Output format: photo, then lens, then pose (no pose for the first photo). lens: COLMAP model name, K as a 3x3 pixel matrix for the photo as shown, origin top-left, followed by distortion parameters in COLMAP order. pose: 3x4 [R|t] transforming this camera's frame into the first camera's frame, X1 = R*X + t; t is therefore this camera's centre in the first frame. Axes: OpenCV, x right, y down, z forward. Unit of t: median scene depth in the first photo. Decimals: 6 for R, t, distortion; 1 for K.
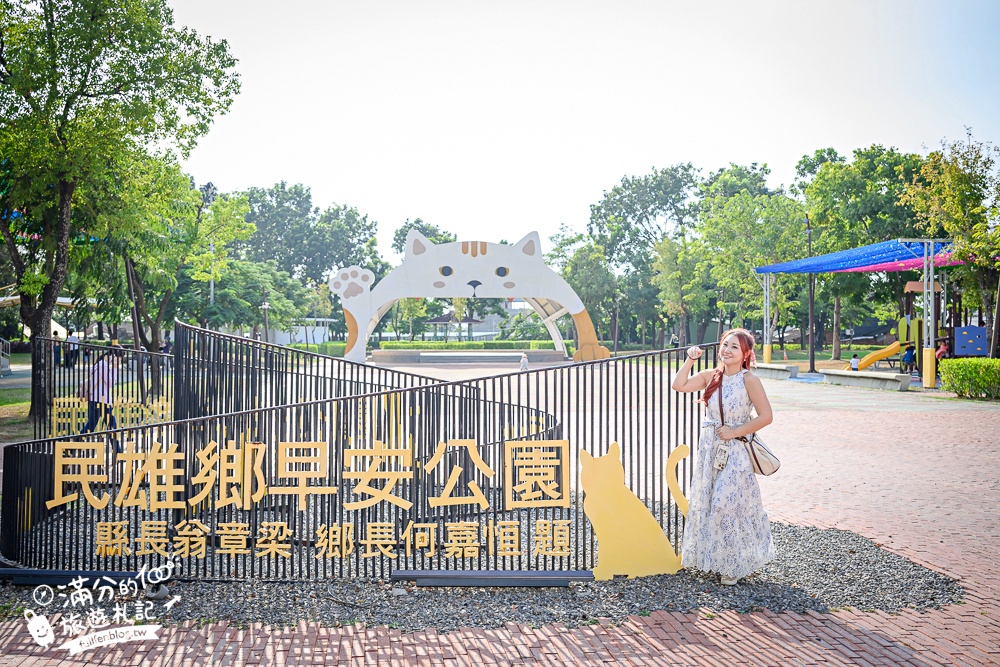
lens RADIAL K [[968.7, 0, 500.0], [0, 968.7, 333.5], [0, 0, 1]] dist [-0.003108, -0.000338]
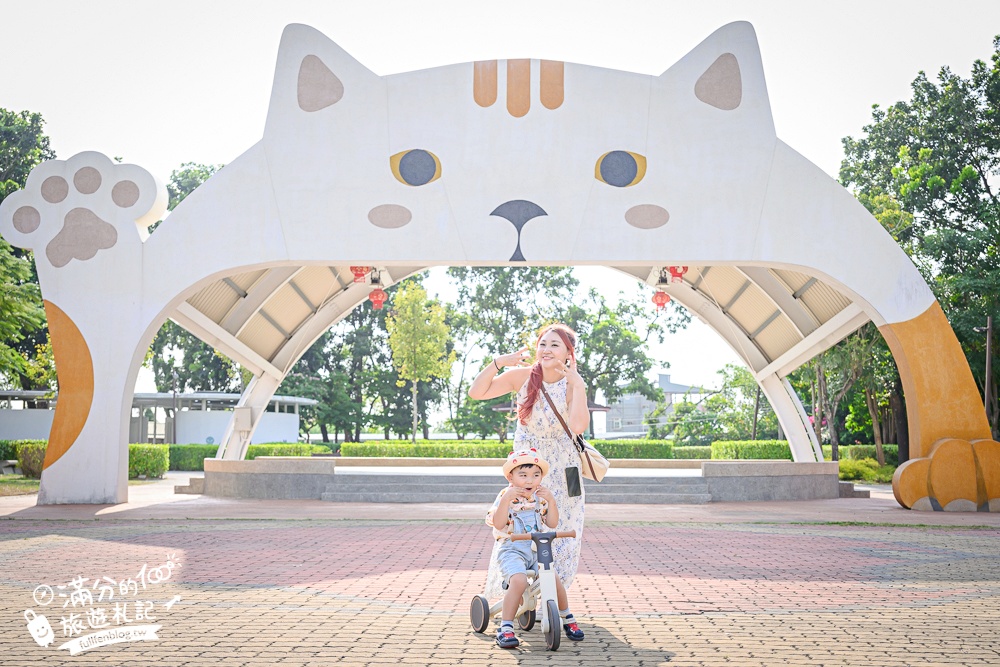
lens RADIAL K [[1196.0, 0, 499.7], [0, 1196.0, 347.4], [0, 0, 1]] dist [0.038967, 0.025036]
pose [[0.991290, -0.005926, -0.131566, 0.011125], [-0.004790, 0.996704, -0.080986, 0.012422], [0.131612, 0.080911, 0.987994, 0.595125]]
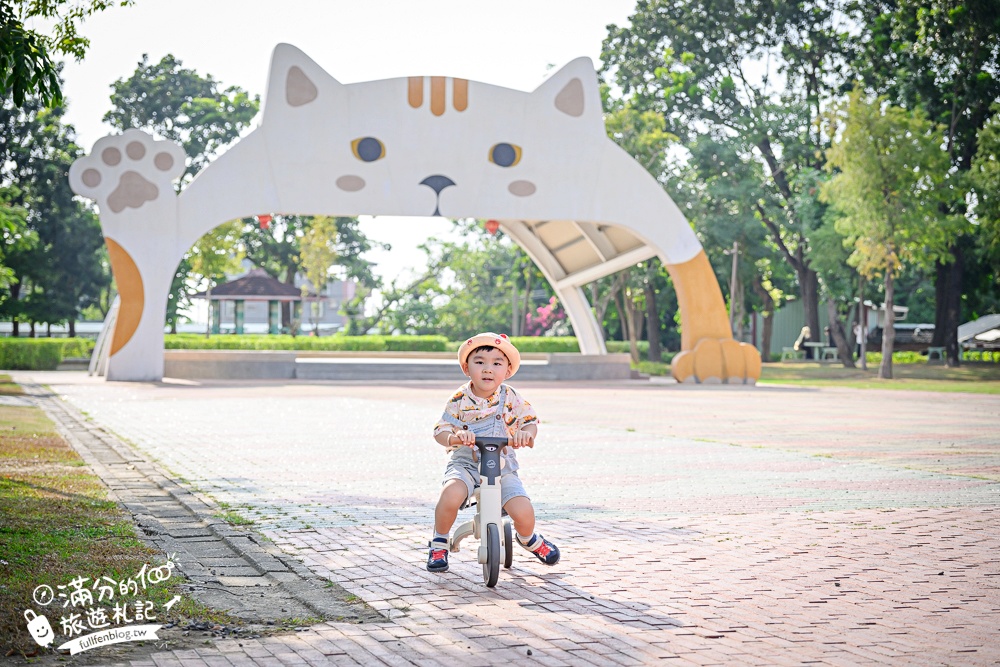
lens RADIAL K [[2041.3, 0, 500.0], [0, 2041.3, 333.5], [0, 0, 1]] dist [0.070725, 0.101386]
pose [[0.991098, 0.010836, 0.132693, -0.099706], [-0.010209, 0.999933, -0.005401, 0.013489], [-0.132743, 0.003998, 0.991142, 0.142699]]
